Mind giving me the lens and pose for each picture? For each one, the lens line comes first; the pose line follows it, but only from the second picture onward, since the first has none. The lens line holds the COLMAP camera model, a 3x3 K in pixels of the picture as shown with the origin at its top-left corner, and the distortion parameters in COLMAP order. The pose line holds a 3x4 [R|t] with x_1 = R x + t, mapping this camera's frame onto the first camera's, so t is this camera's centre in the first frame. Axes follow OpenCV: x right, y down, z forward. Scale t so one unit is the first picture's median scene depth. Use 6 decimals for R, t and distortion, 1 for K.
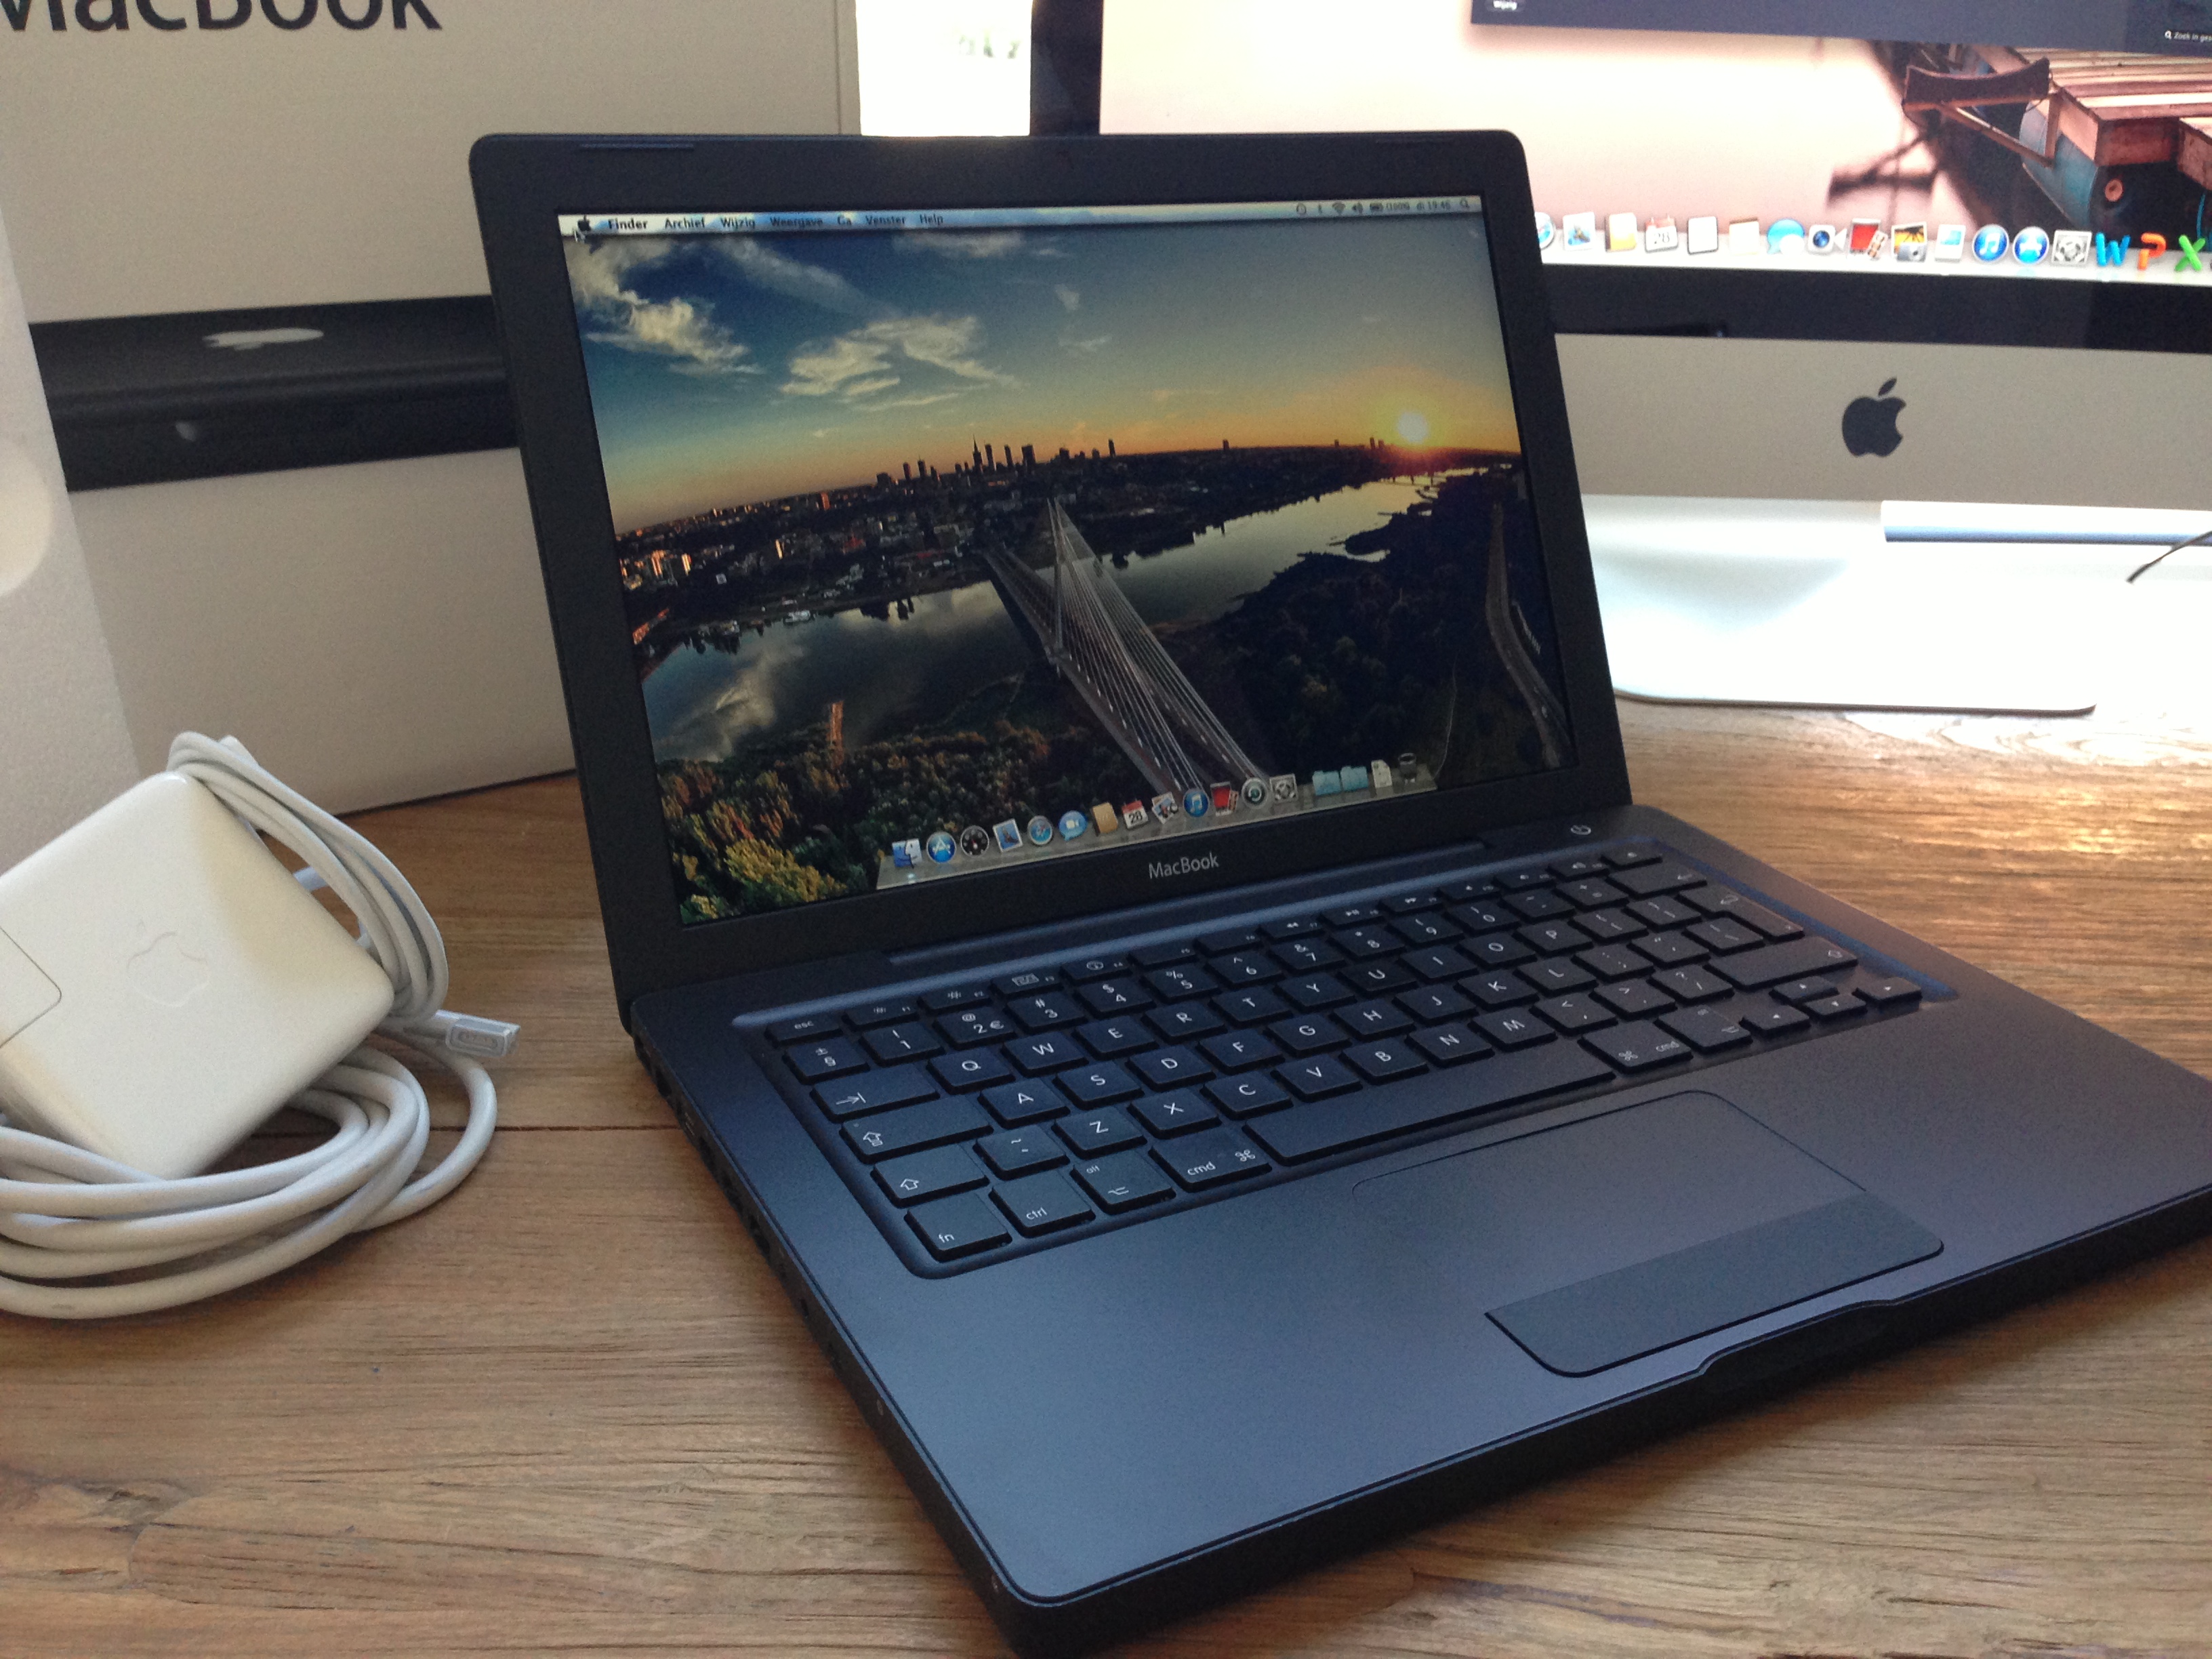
lens RADIAL K [[2045.7, 0, 1106.0], [0, 2045.7, 829.5], [0, 0, 1]] dist [0.144757, -0.276674]
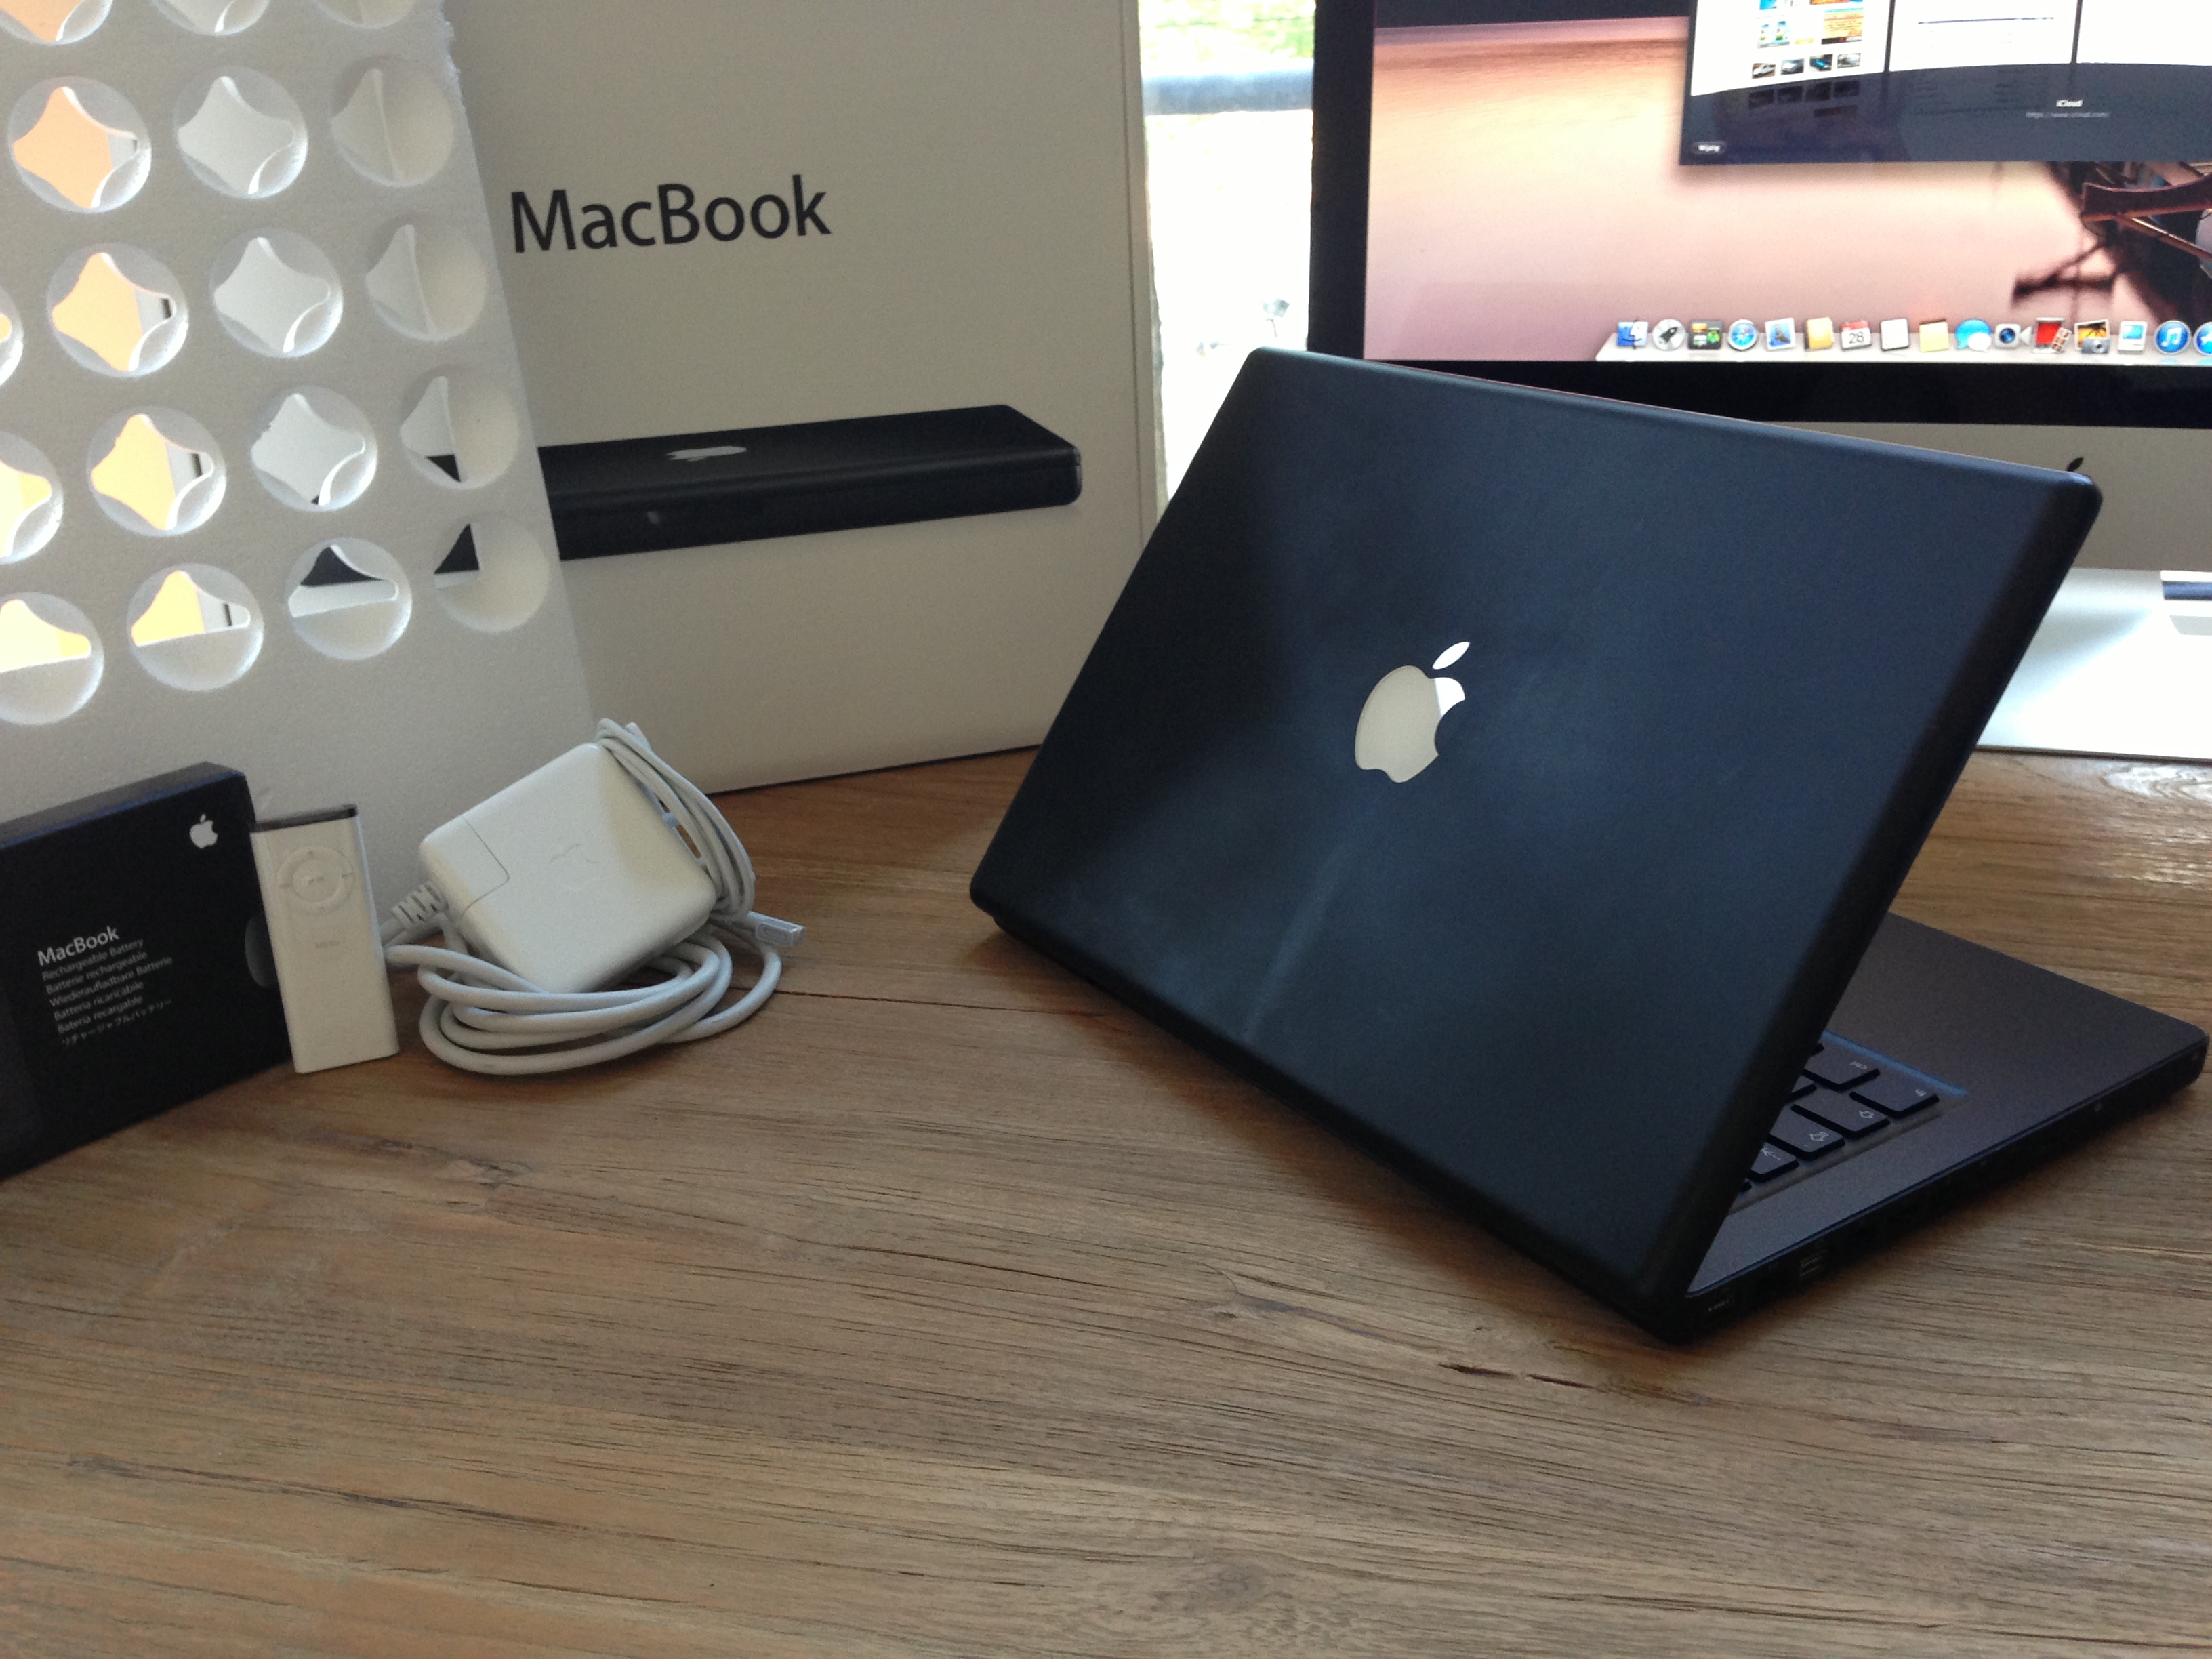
lens RADIAL K [[2045.7, 0, 1106.0], [0, 2045.7, 829.5], [0, 0, 1]] dist [0.144757, -0.276674]
pose [[0.955060, 0.044191, -0.293101, 0.269675], [-0.050442, 0.998632, -0.013799, 0.027870], [0.292090, 0.027963, 0.955982, -0.257686]]
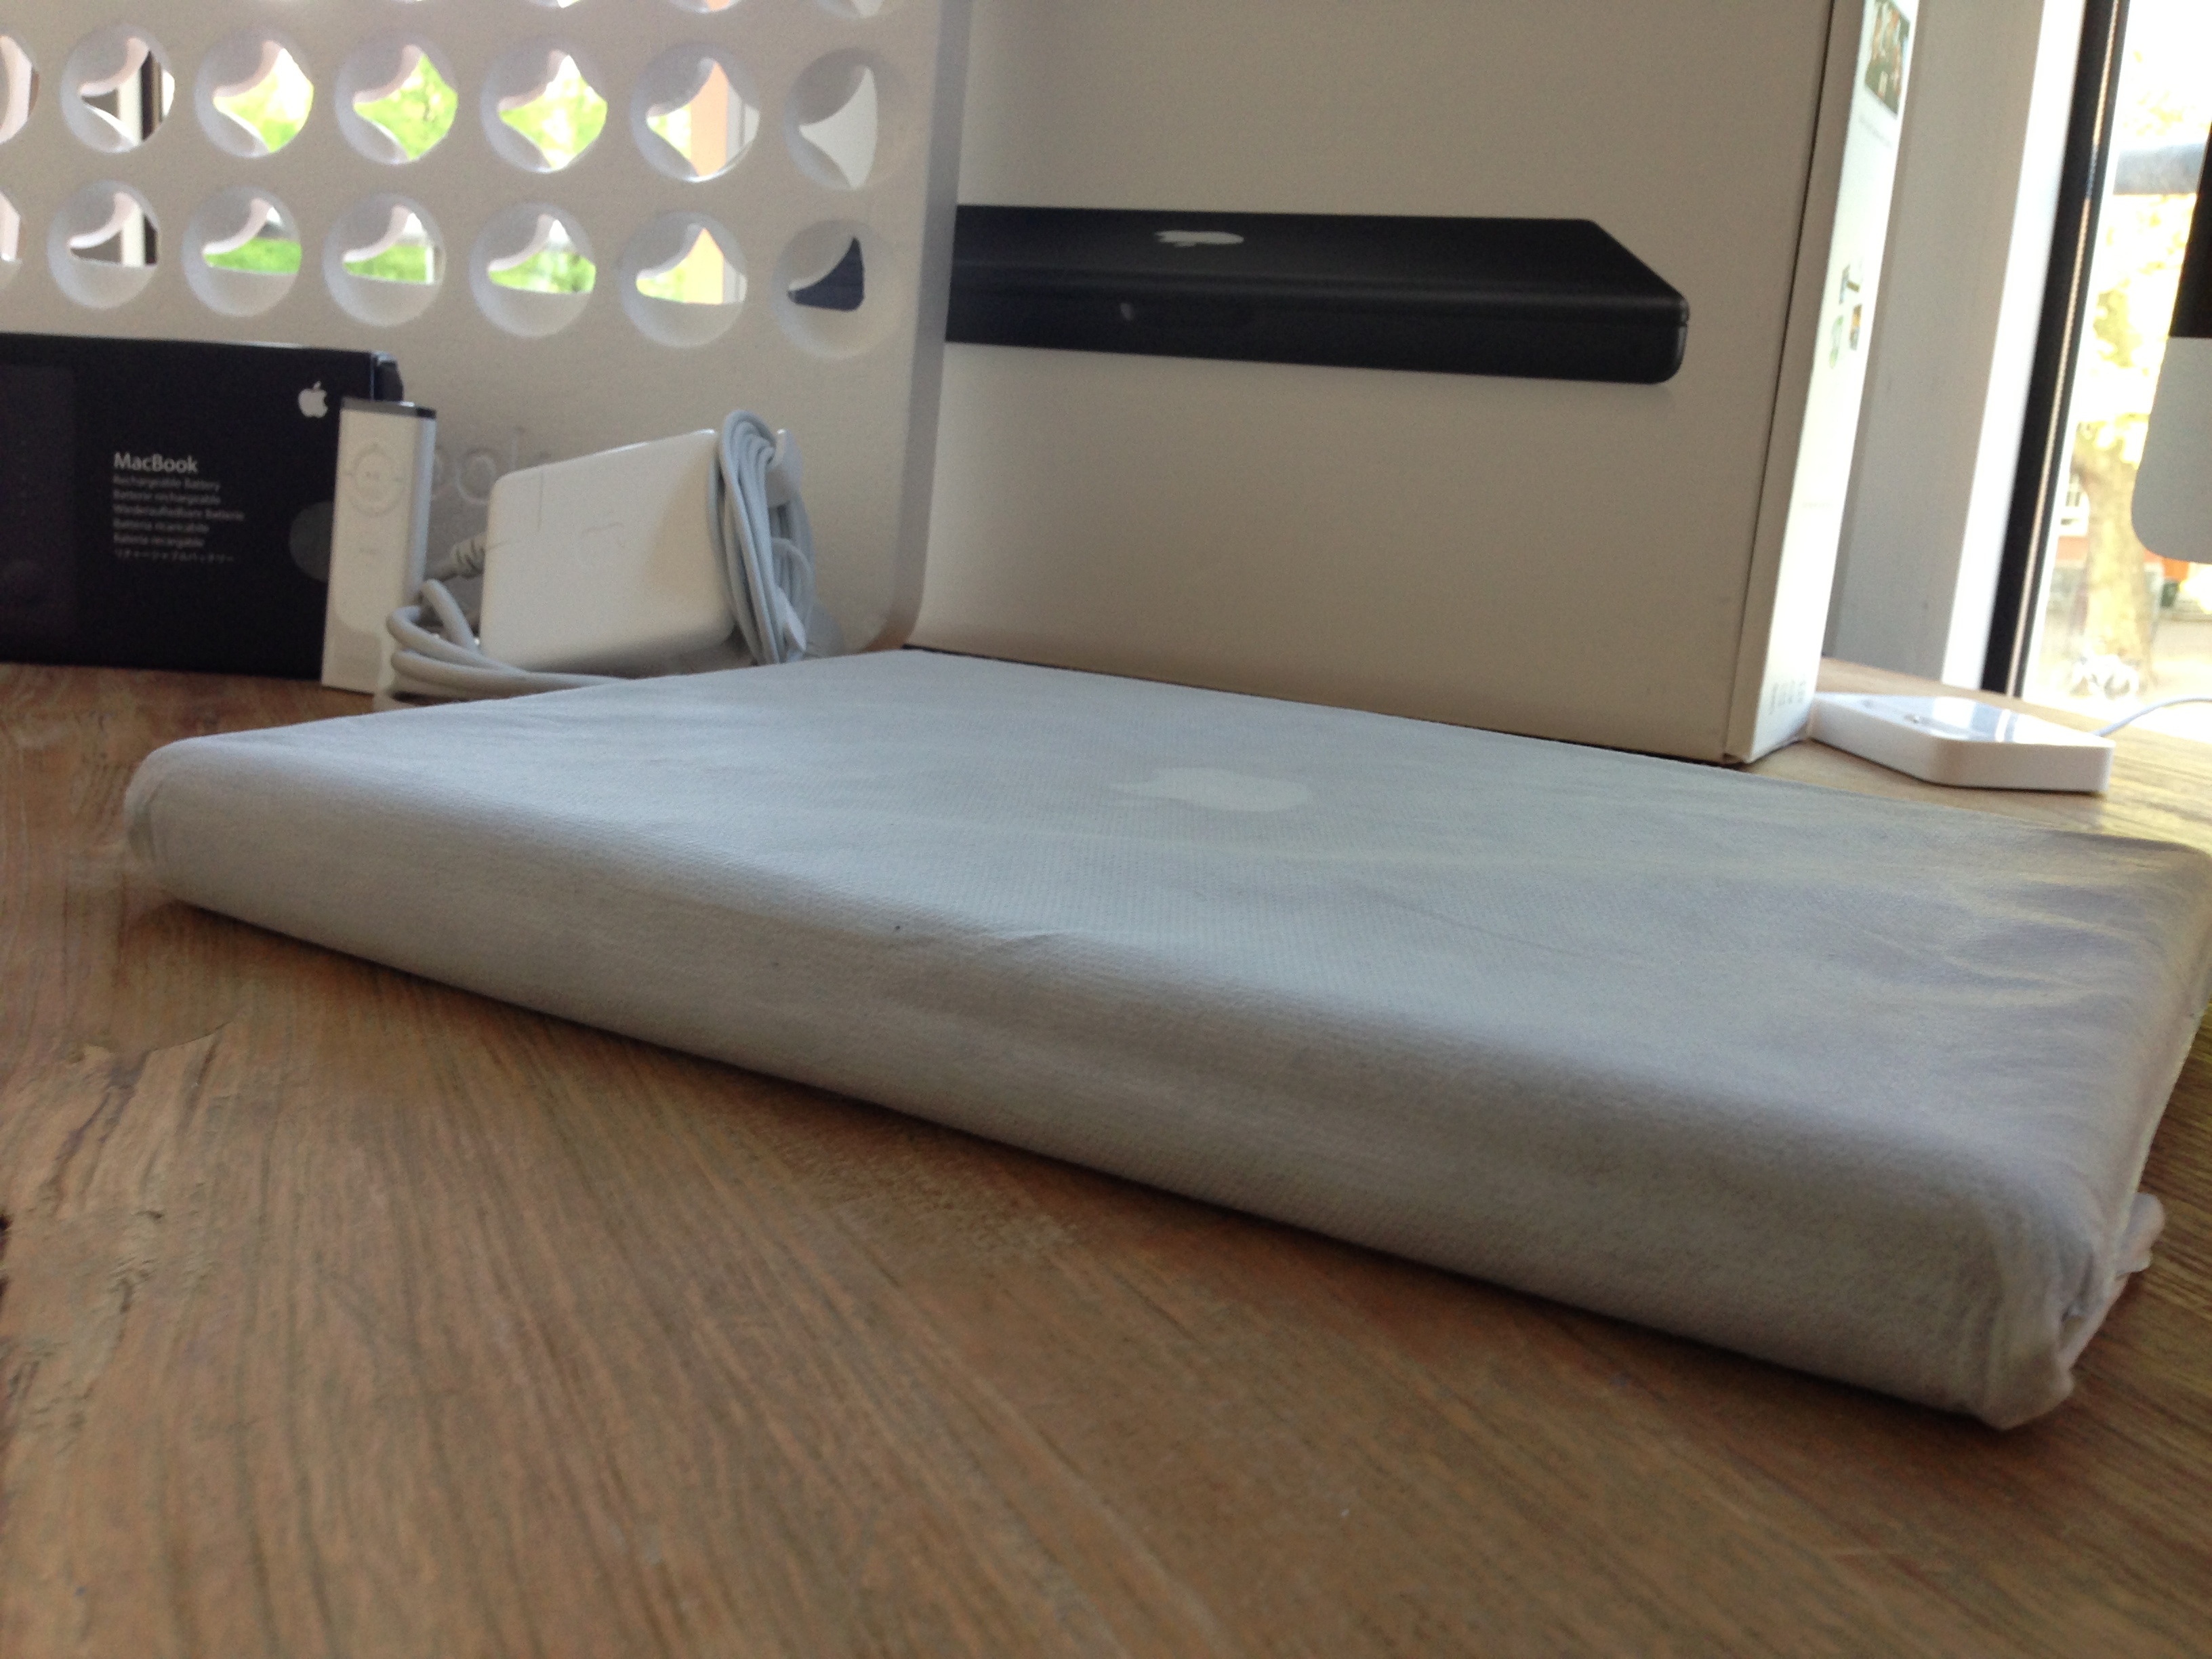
lens RADIAL K [[2045.7, 0, 1106.0], [0, 2045.7, 829.5], [0, 0, 1]] dist [0.144757, -0.276674]
pose [[0.425915, 0.201800, -0.881971, 0.597498], [-0.395182, 0.918400, 0.019296, 0.056383], [0.813897, 0.340321, 0.470908, 0.498710]]
